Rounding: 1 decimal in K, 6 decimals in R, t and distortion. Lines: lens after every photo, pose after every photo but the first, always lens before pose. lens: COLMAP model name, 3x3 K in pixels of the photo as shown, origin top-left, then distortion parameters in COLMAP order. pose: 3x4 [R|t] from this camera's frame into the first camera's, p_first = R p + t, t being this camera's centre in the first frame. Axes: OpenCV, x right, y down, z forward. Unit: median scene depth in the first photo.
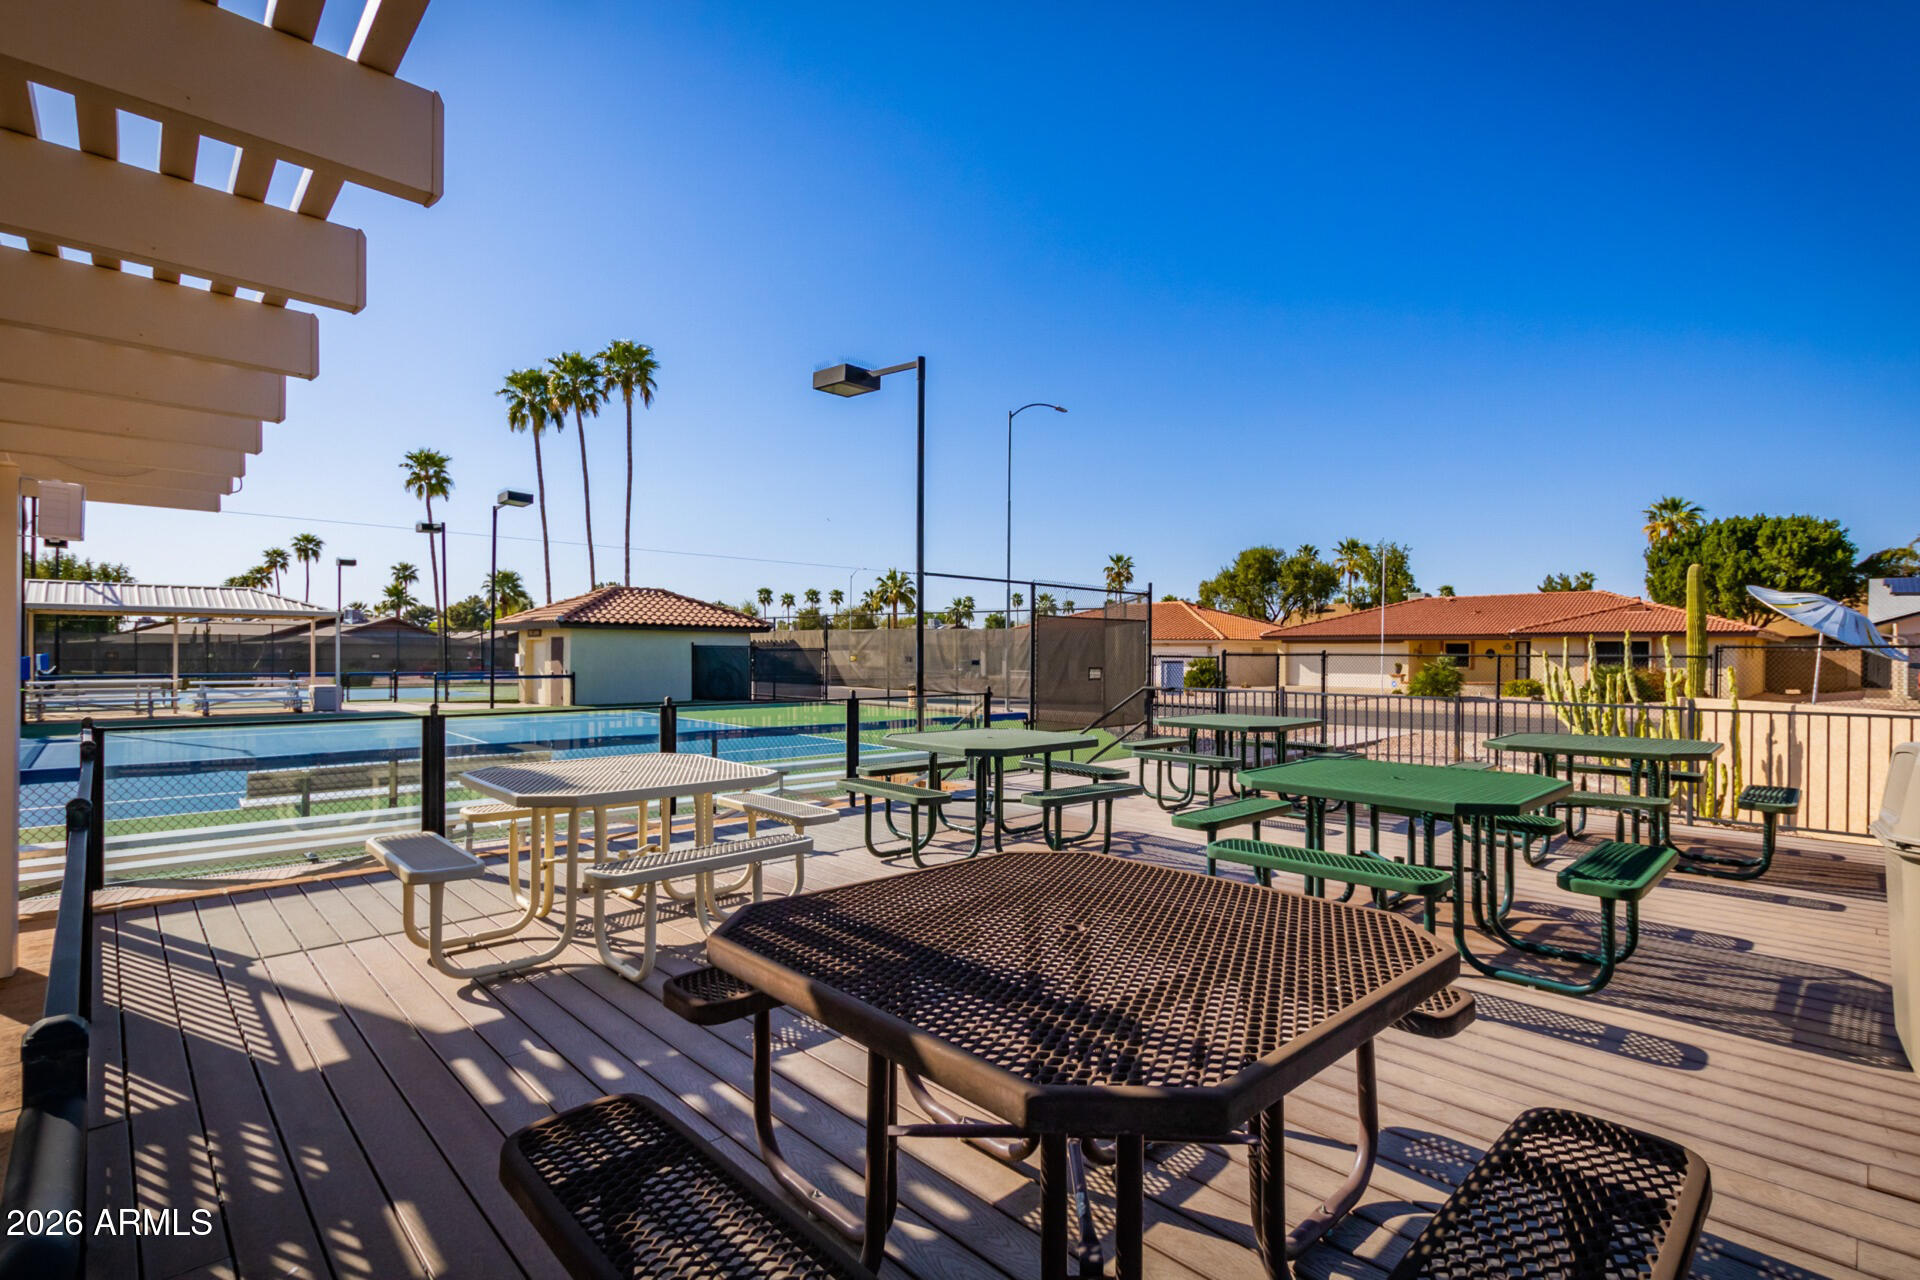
lens RADIAL K [[883.9, 0, 972.4], [0, 883.9, 647.5], [0, 0, 1]] dist [0.004994, 0.000170]
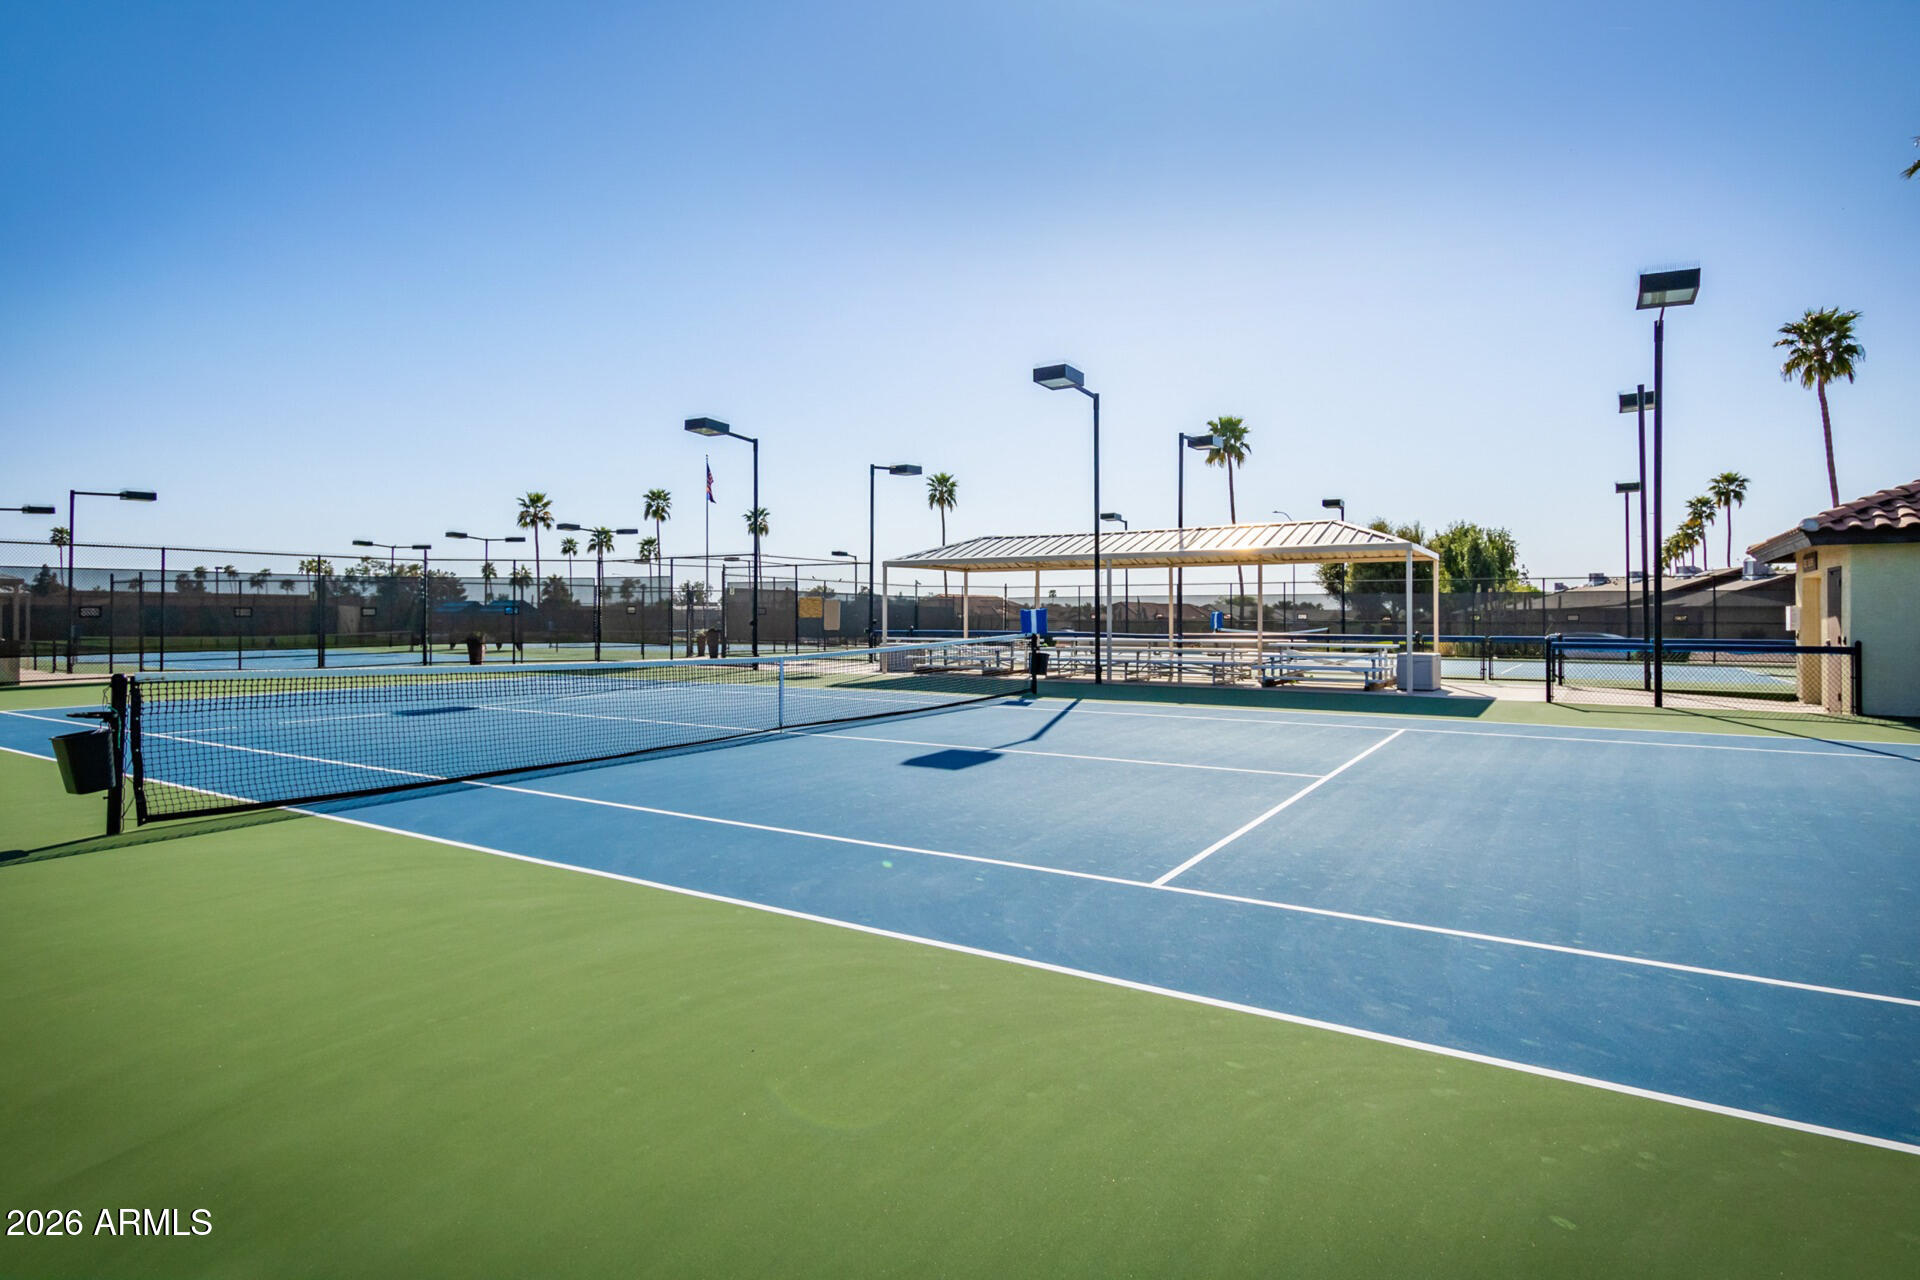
lens RADIAL K [[1014.9, 0, 963.2], [0, 1014.9, 620.0], [0, 0, 1]] dist [-0.000346, -0.000205]
pose [[0.230164, -0.001497, -0.973151, -0.021837], [0.003805, 0.999993, -0.000638, 0.007358], [0.973144, -0.003556, 0.230168, 0.201321]]
